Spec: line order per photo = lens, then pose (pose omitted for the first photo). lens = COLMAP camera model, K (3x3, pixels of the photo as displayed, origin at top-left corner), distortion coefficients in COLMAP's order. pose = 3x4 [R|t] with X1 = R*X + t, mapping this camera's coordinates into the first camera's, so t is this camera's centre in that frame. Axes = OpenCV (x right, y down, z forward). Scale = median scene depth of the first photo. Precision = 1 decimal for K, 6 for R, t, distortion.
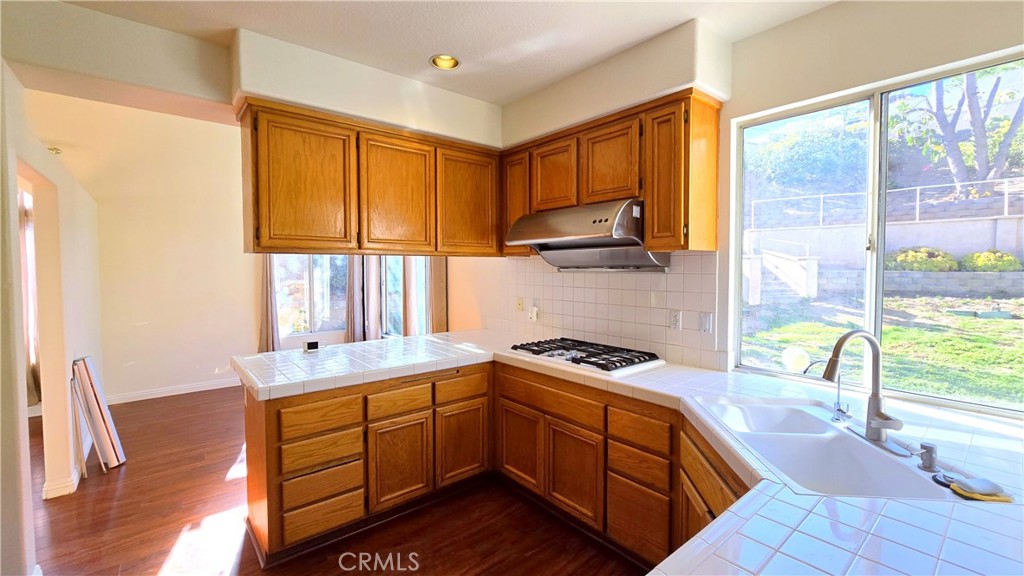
lens RADIAL K [[420.0, 0, 512.5], [0, 420.0, 281.3], [0, 0, 1]] dist [-0.001065, -0.000092]
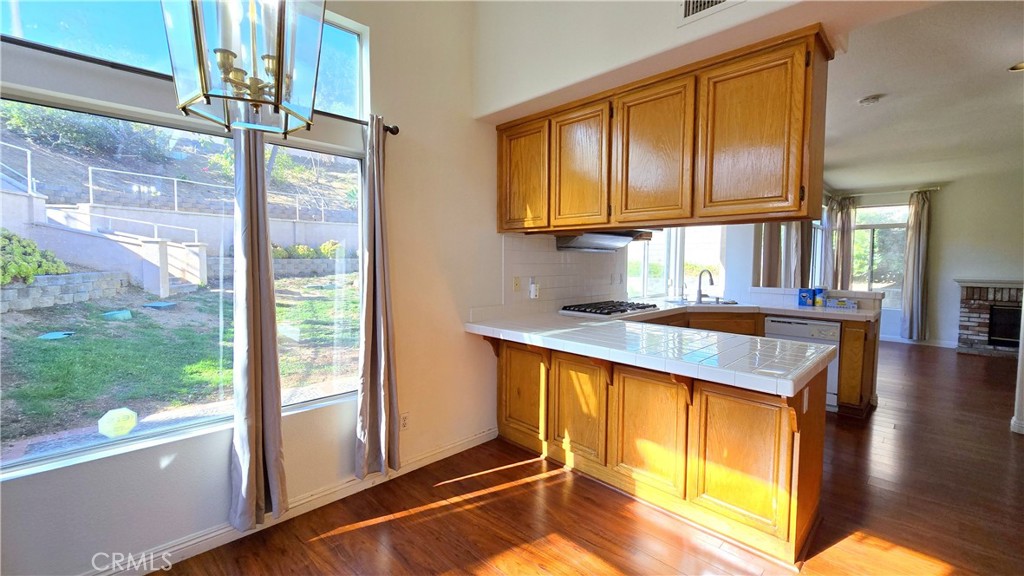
lens RADIAL K [[420.0, 0, 512.5], [0, 420.0, 281.3], [0, 0, 1]] dist [-0.001065, -0.000092]
pose [[-0.082875, -0.050878, 0.995260, -0.366835], [0.031239, 0.998073, 0.053623, -0.000340], [-0.996070, 0.035535, -0.081126, 0.420391]]
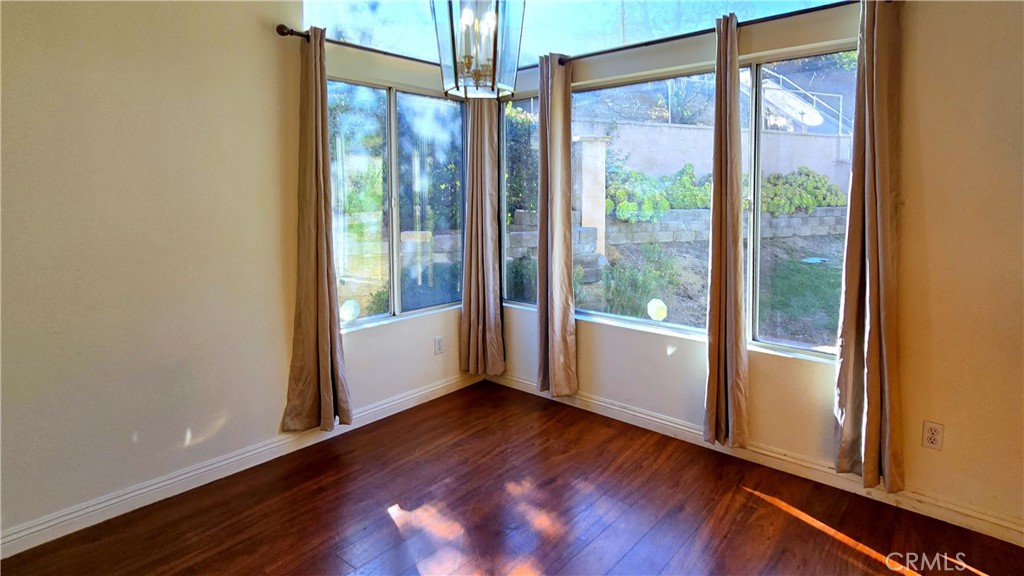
lens RADIAL K [[526.2, 0, 566.1], [0, 526.2, 219.6], [0, 0, 1]] dist [-0.000741, 0.000077]
pose [[0.977166, -0.014205, 0.212002, -0.280679], [0.012229, 0.999869, 0.010629, 0.010508], [-0.212125, -0.007793, 0.977211, 0.281043]]
